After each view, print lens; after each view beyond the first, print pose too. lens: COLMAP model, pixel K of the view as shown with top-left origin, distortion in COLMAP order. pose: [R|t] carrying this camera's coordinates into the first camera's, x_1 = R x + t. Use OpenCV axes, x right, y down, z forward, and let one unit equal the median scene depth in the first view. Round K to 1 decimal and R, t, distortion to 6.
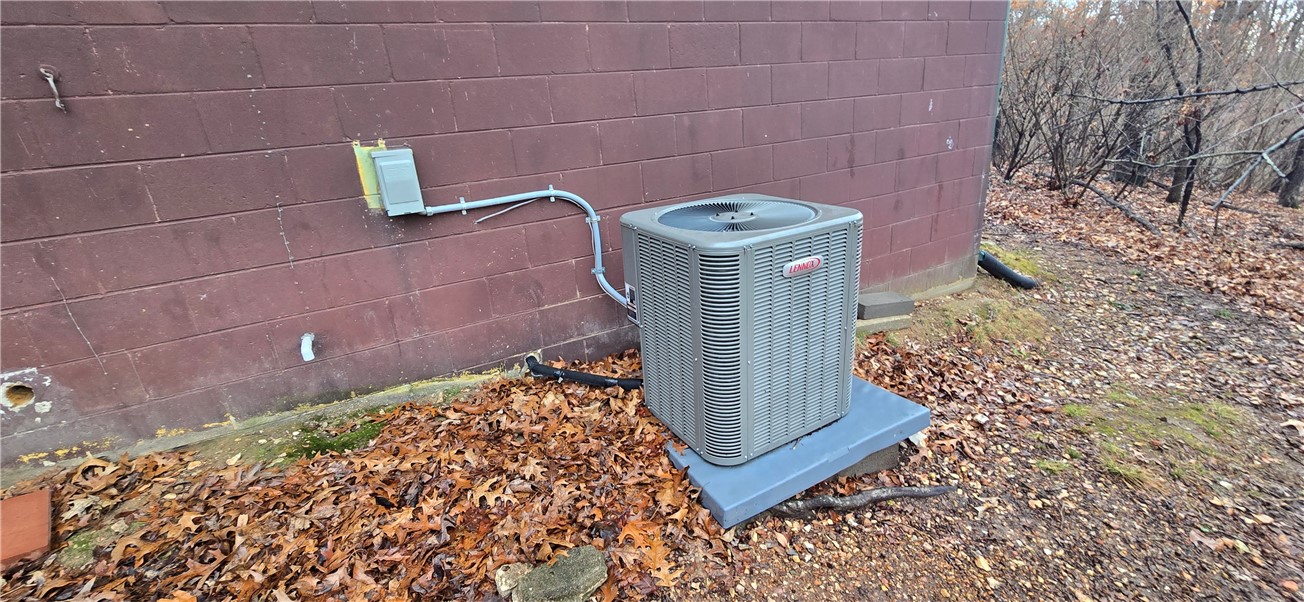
lens RADIAL K [[536.1, 0, 649.5], [0, 536.1, 297.5], [0, 0, 1]] dist [-0.000430, 0.000133]
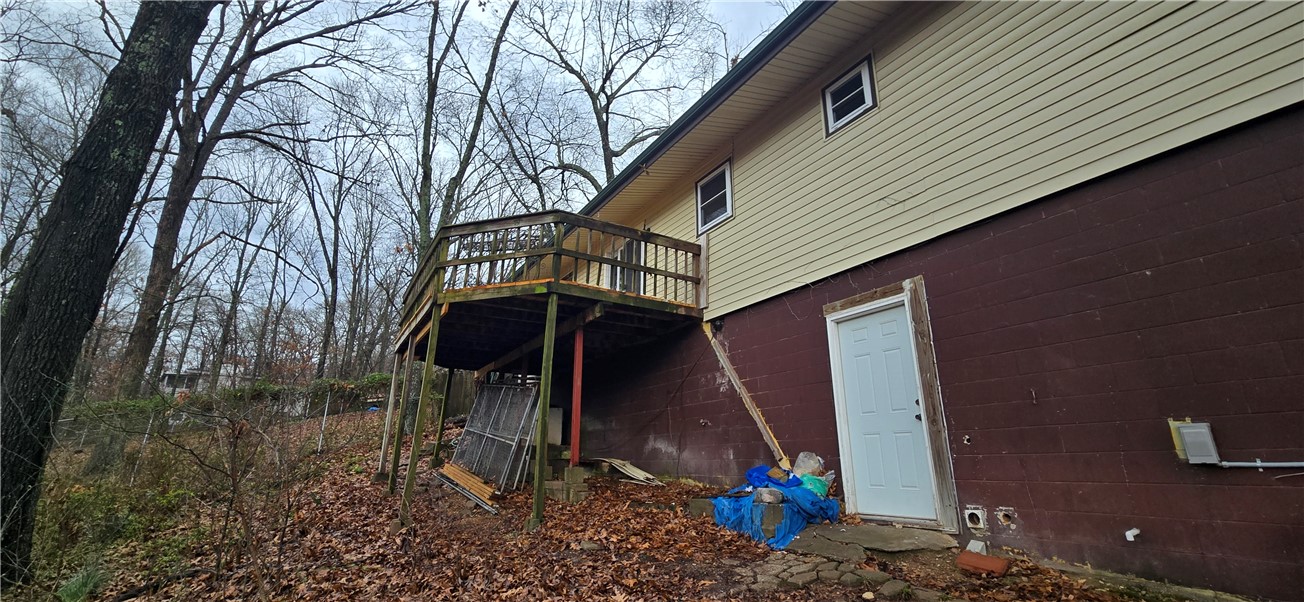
lens RADIAL K [[536.1, 0, 653.3], [0, 536.1, 296.1], [0, 0, 1]] dist [-0.000430, 0.000133]
pose [[0.050831, -0.229555, -0.971967, 1.145037], [-0.332695, 0.913745, -0.233204, 0.309733], [0.941664, 0.335222, -0.029925, -0.661536]]
